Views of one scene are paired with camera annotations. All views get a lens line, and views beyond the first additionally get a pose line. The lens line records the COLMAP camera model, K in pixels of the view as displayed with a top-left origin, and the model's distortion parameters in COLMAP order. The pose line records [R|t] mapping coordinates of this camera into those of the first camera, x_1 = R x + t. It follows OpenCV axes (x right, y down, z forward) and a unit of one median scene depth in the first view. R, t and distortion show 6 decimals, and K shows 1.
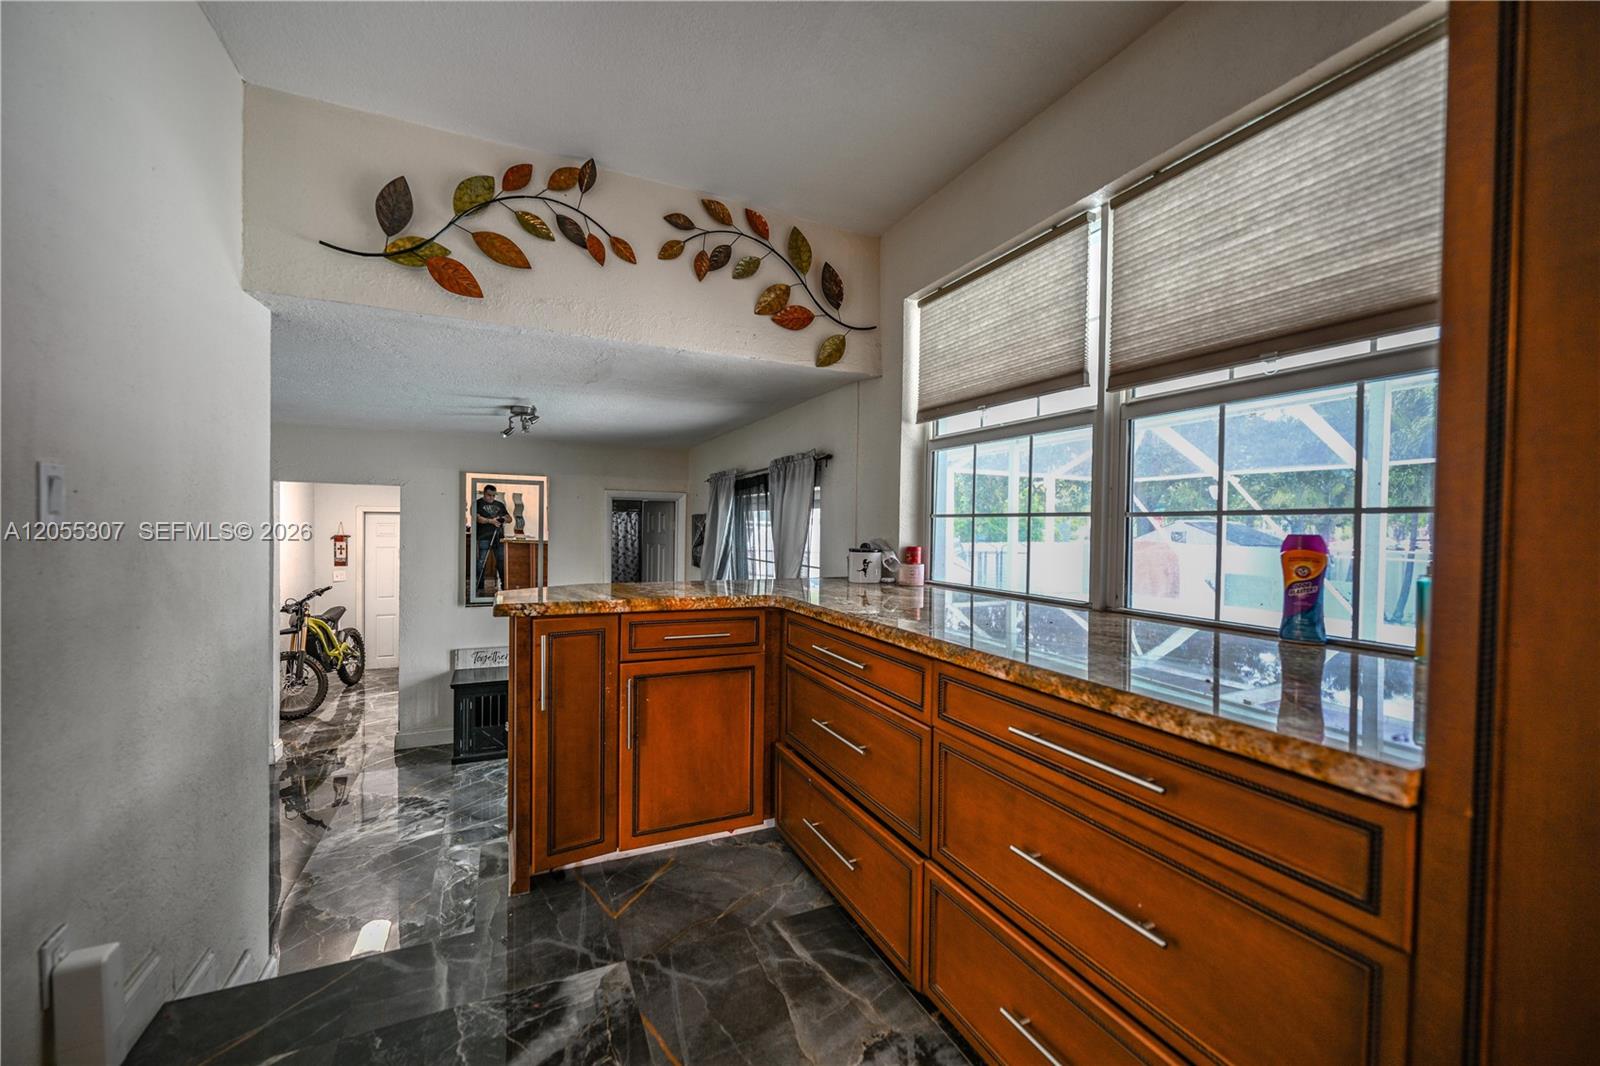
lens RADIAL K [[632.9, 0, 800.3], [0, 632.9, 533.6], [0, 0, 1]] dist [0.000561, -0.000256]
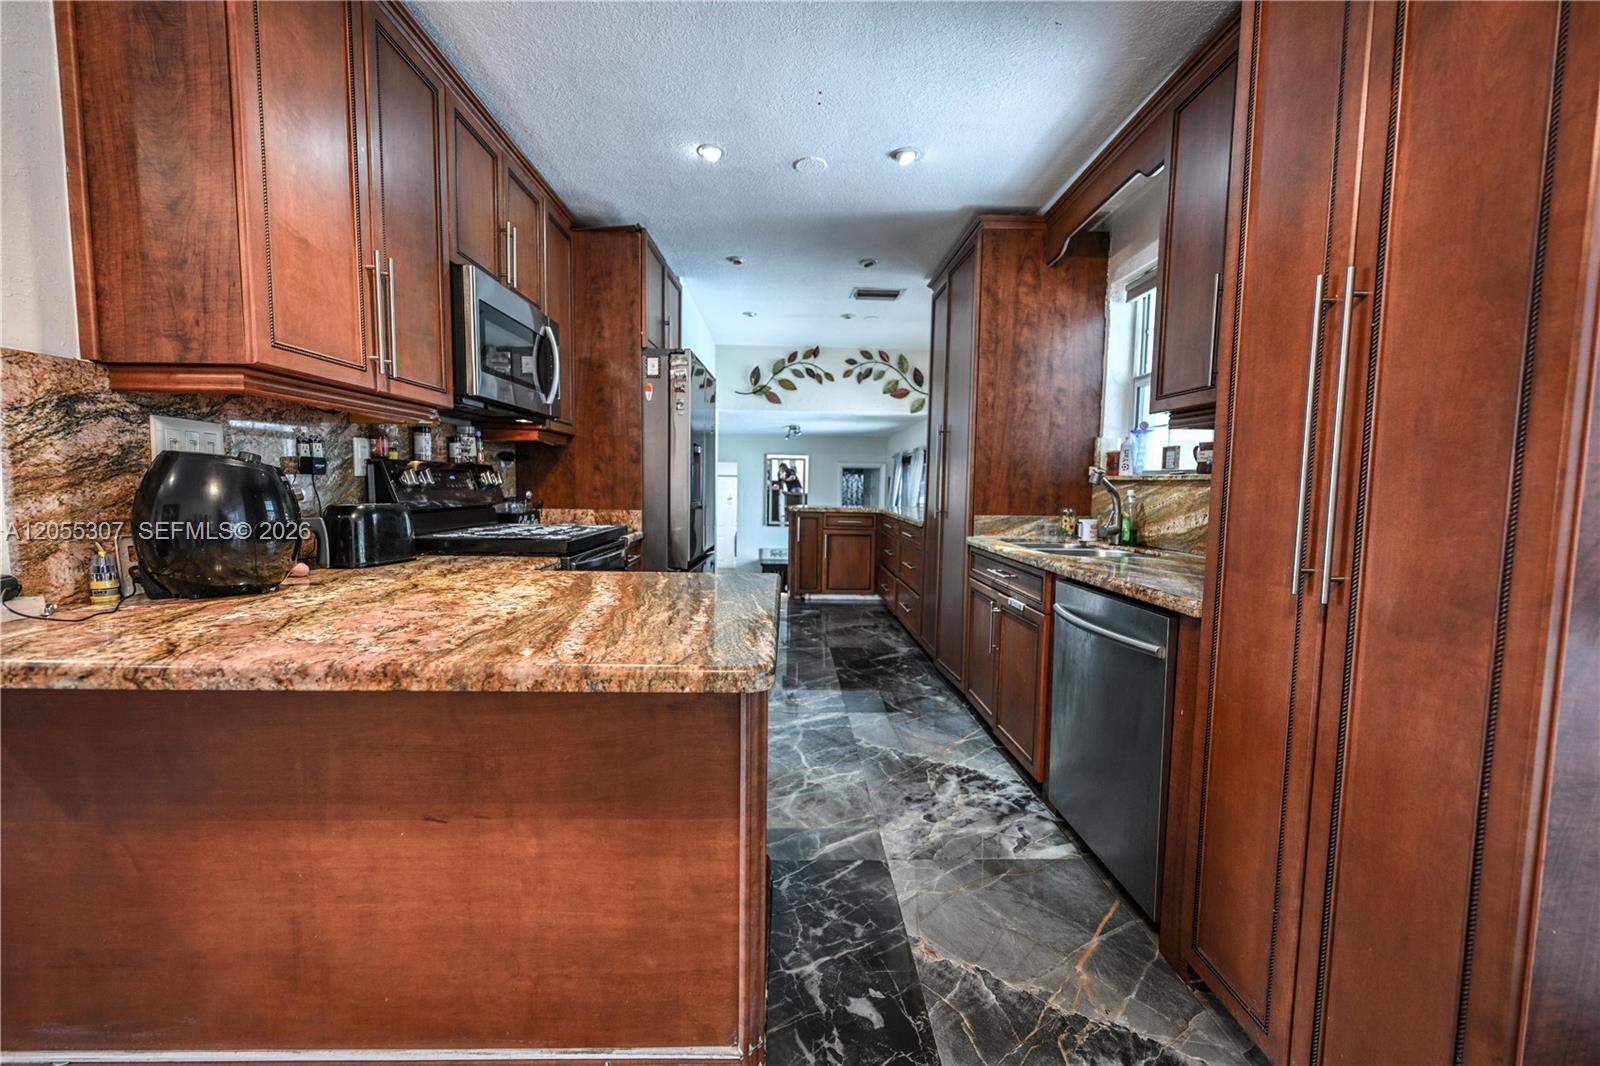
lens RADIAL K [[632.9, 0, 800.3], [0, 632.9, 533.5], [0, 0, 1]] dist [0.000561, -0.000256]
pose [[0.916957, 0.034189, -0.397519, 0.636201], [-0.008791, 0.997811, 0.065540, 0.027523], [0.398890, -0.056603, 0.915250, -1.400939]]
